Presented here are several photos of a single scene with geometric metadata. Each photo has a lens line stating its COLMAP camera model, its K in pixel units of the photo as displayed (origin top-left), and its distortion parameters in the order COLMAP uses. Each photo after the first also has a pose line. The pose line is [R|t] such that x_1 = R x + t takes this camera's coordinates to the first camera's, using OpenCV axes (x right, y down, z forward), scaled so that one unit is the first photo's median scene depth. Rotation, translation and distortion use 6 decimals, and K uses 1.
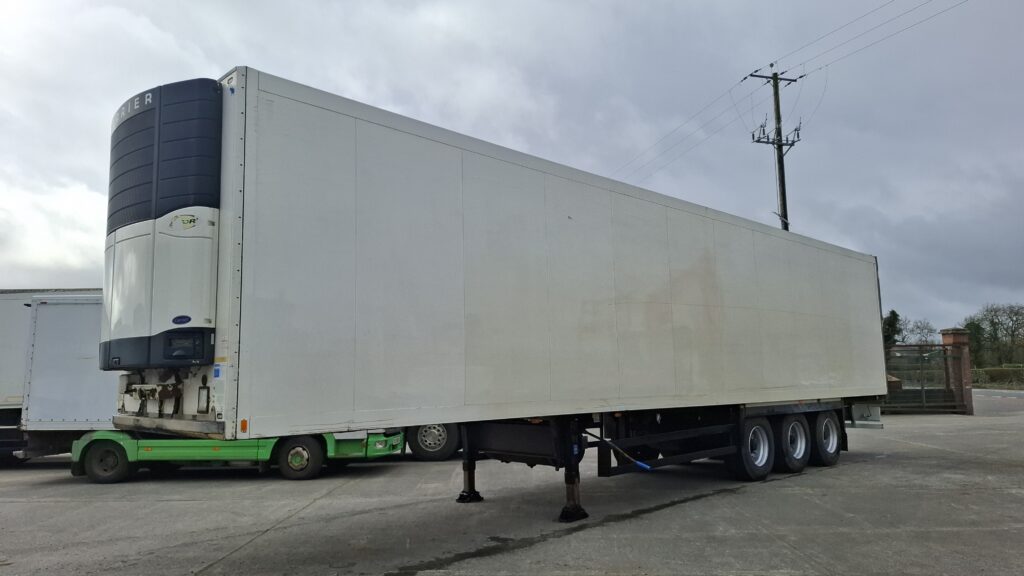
lens RADIAL K [[711.5, 0, 511.8], [0, 711.5, 304.3], [0, 0, 1]] dist [0.126890, -0.182657]
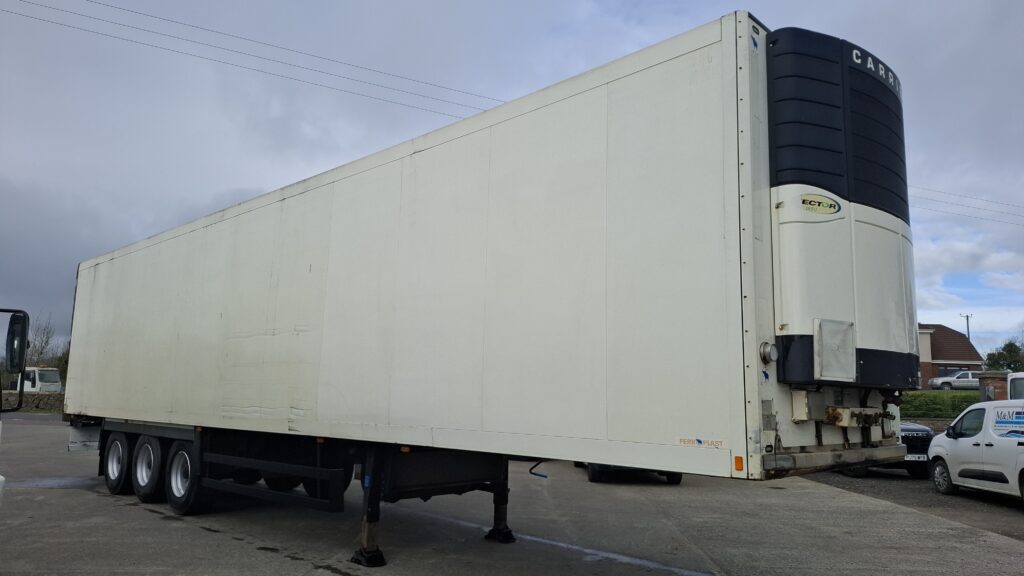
lens RADIAL K [[716.7, 0, 506.5], [0, 716.7, 293.6], [0, 0, 1]] dist [0.101271, -0.130336]
pose [[-0.028915, 0.157063, 0.987165, -0.839555], [-0.124763, 0.979288, -0.159465, 0.105313], [-0.991765, -0.127773, -0.008721, 0.904682]]
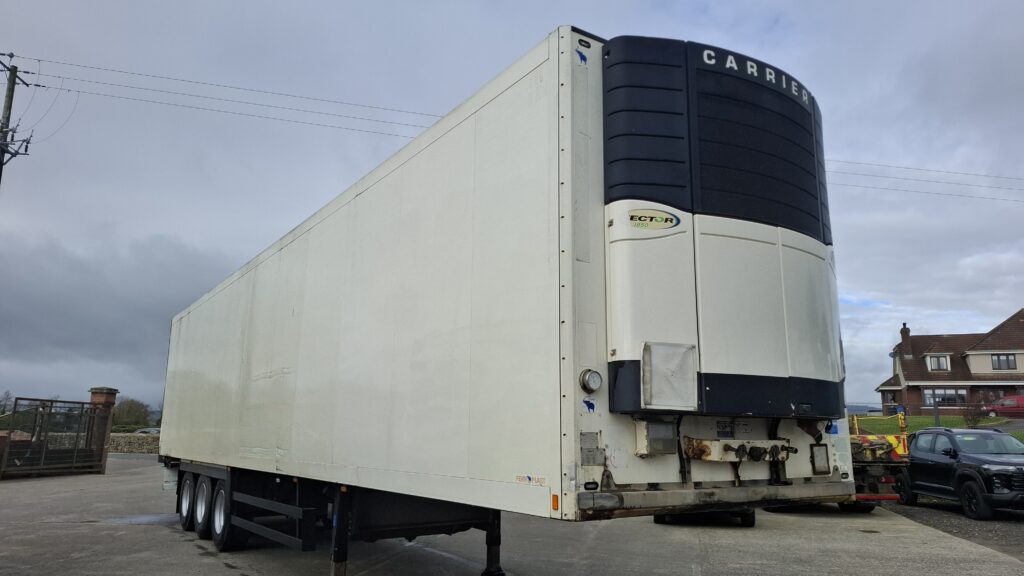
lens RADIAL K [[713.8, 0, 512.0], [0, 713.8, 288.0], [0, 0, 1]] dist [0.107535, -0.129906]
pose [[0.180516, 0.208815, 0.961151, -0.812086], [-0.110515, 0.975322, -0.191138, 0.081101], [-0.977344, -0.071718, 0.199138, 0.701532]]
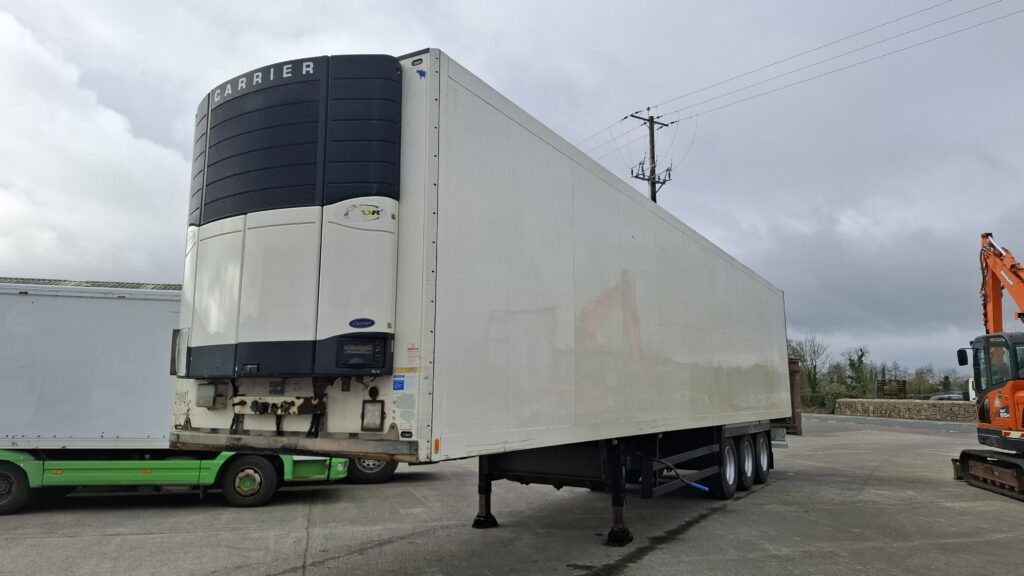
lens RADIAL K [[713.8, 0, 512.0], [0, 713.8, 288.0], [0, 0, 1]] dist [0.107535, -0.129906]
pose [[0.963730, 0.059754, 0.260105, -0.289739], [-0.048129, 0.997546, -0.050841, 0.008201], [-0.262505, 0.036478, 0.964241, 0.064695]]
